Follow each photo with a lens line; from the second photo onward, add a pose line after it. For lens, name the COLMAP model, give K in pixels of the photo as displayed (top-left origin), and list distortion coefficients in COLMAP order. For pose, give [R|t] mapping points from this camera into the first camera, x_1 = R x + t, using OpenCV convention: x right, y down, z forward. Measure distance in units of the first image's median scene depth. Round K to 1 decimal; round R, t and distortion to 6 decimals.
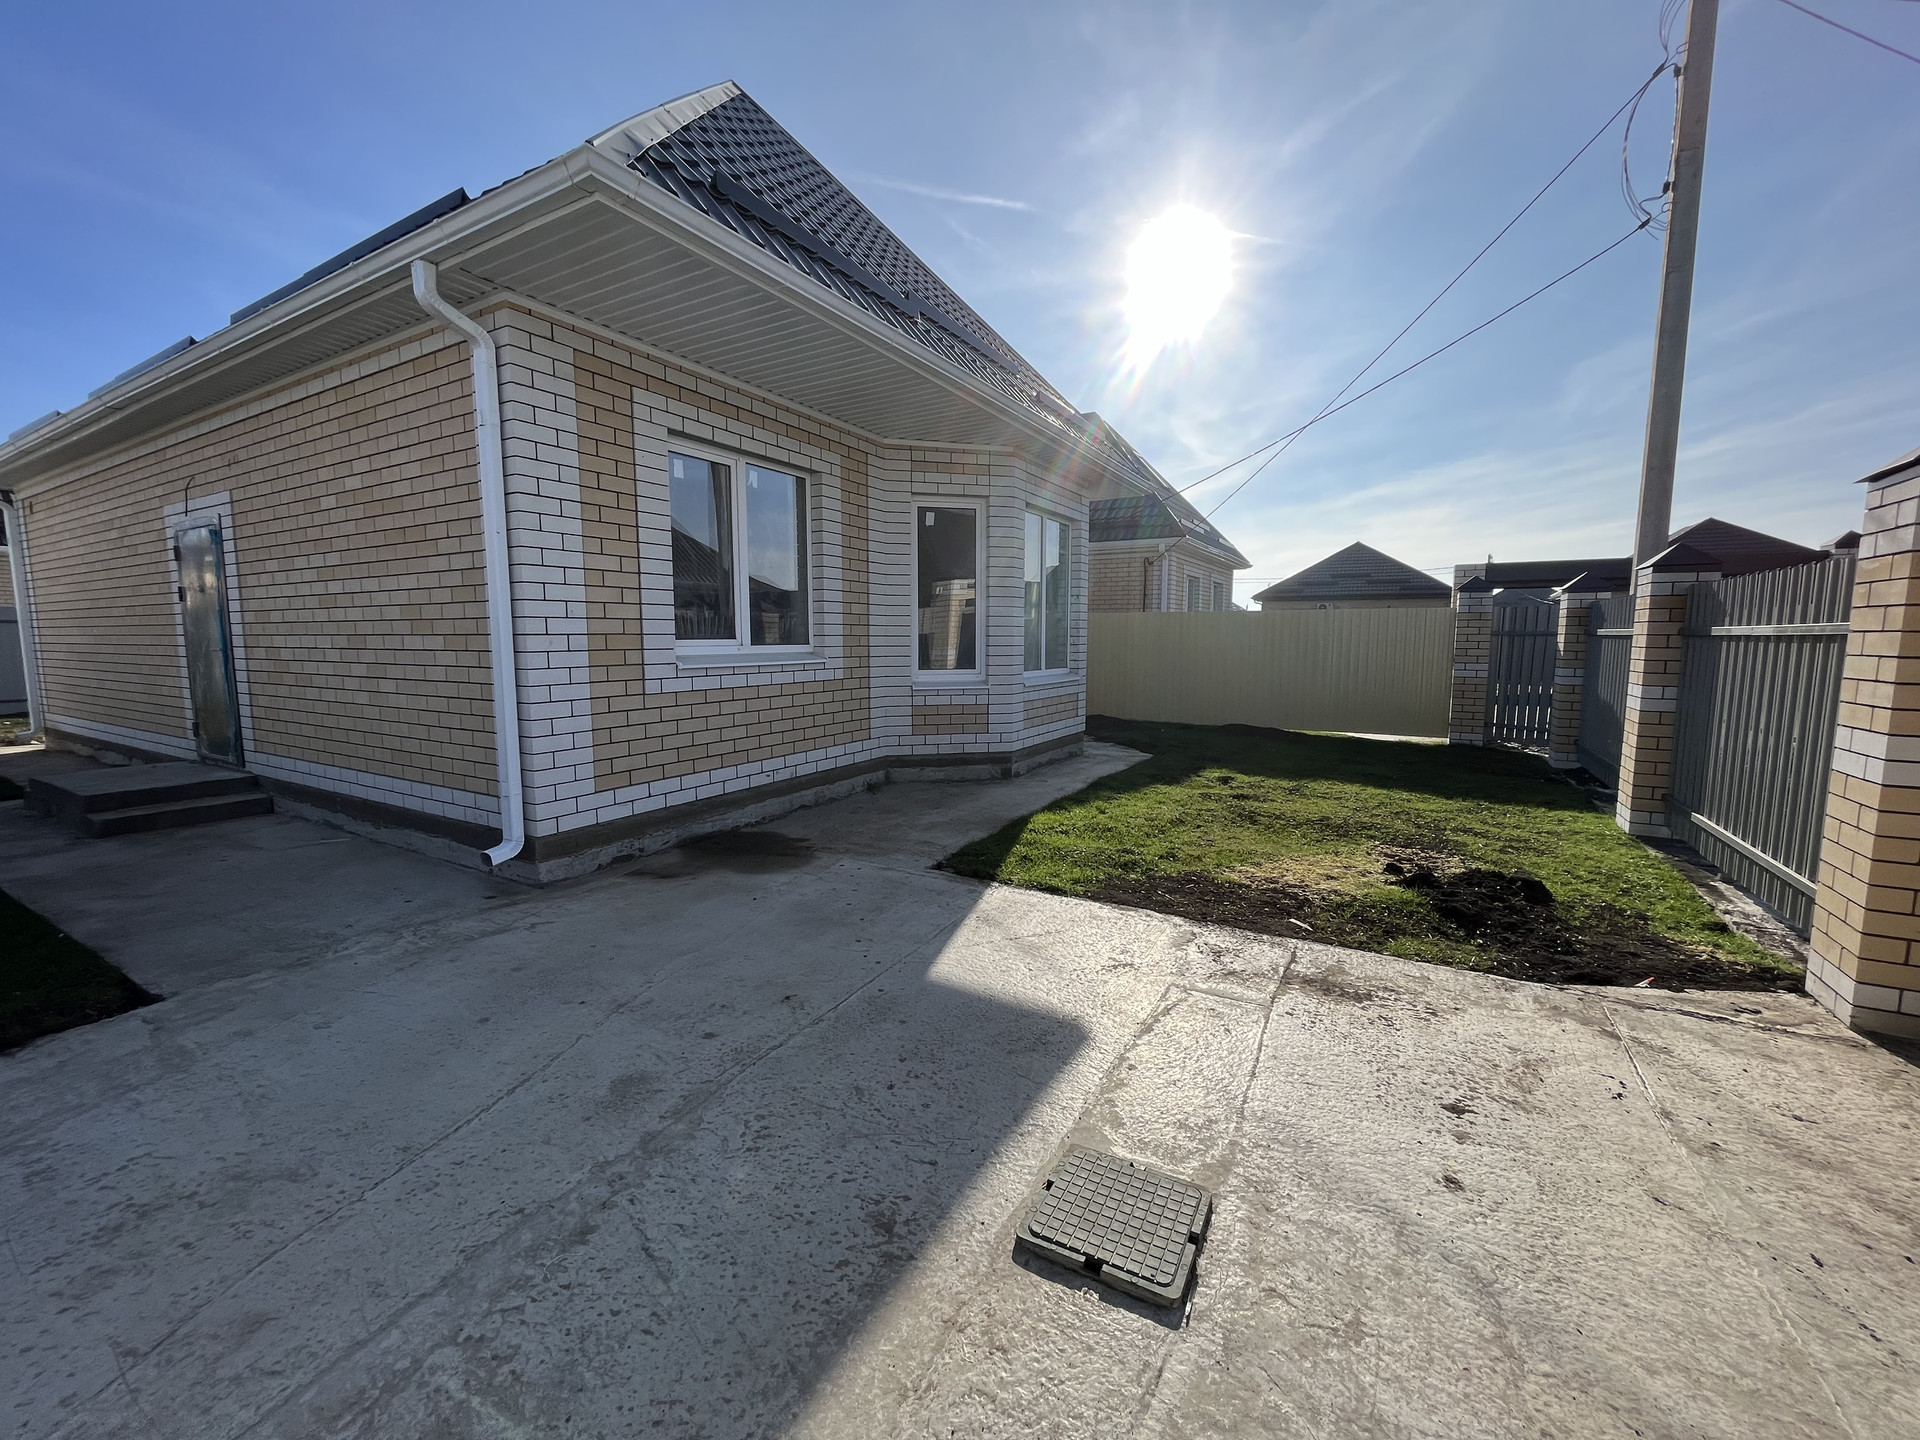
lens RADIAL K [[764.2, 0, 944.2], [0, 764.2, 725.5], [0, 0, 1]] dist [-0.003505, -0.000014]
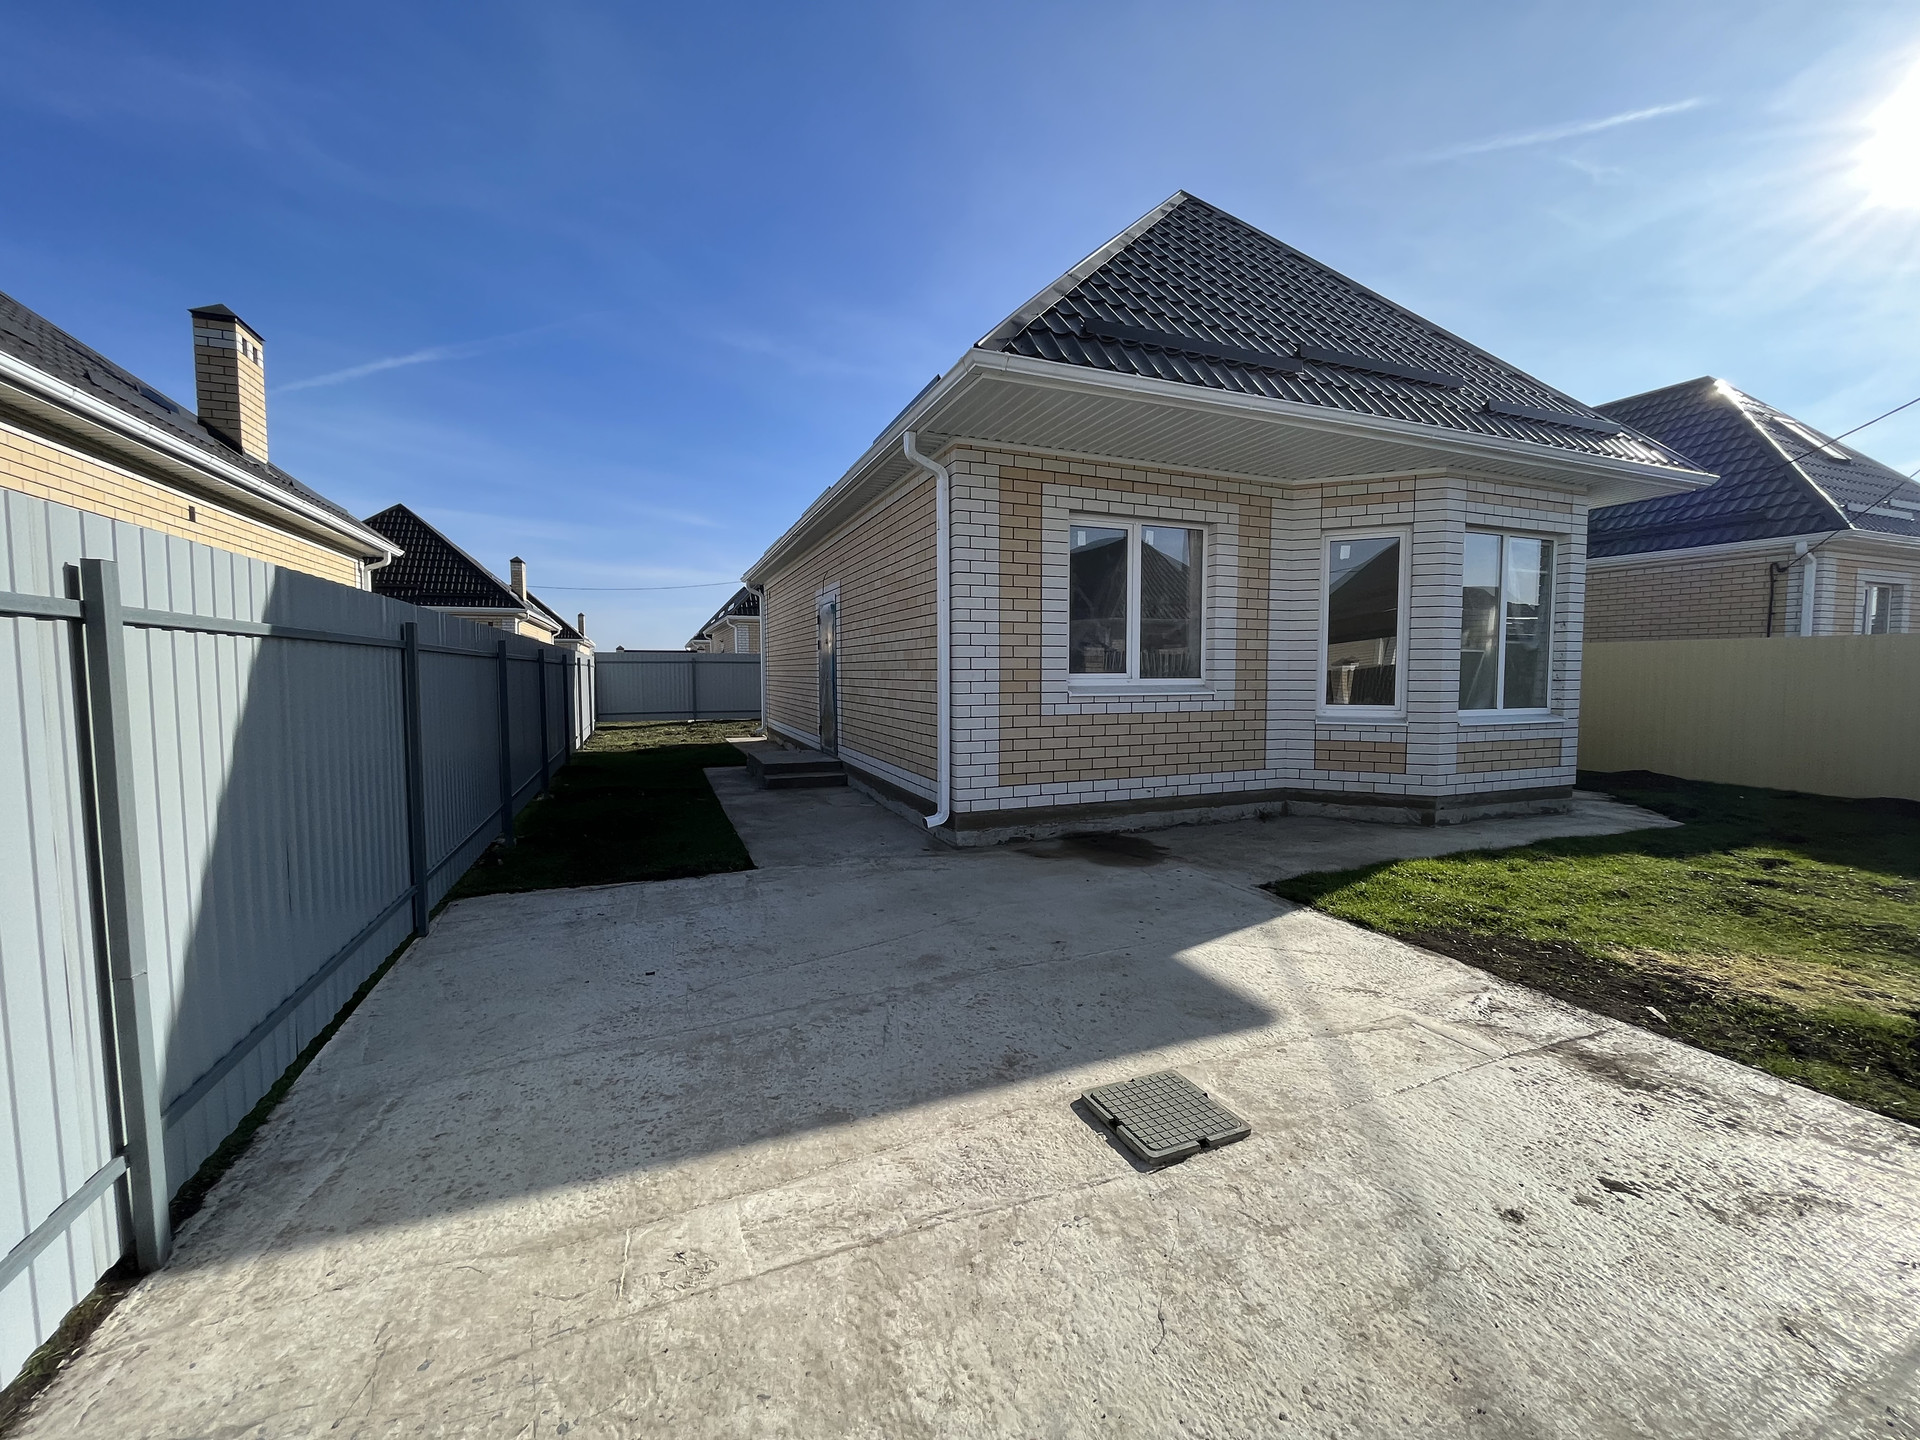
lens RADIAL K [[764.2, 0, 954.0], [0, 764.2, 731.3], [0, 0, 1]] dist [-0.003505, -0.000014]
pose [[0.788764, 0.046669, -0.612922, 0.312370], [-0.070078, 0.997440, -0.014235, 0.016447], [0.610689, 0.054181, 0.790015, -0.122919]]
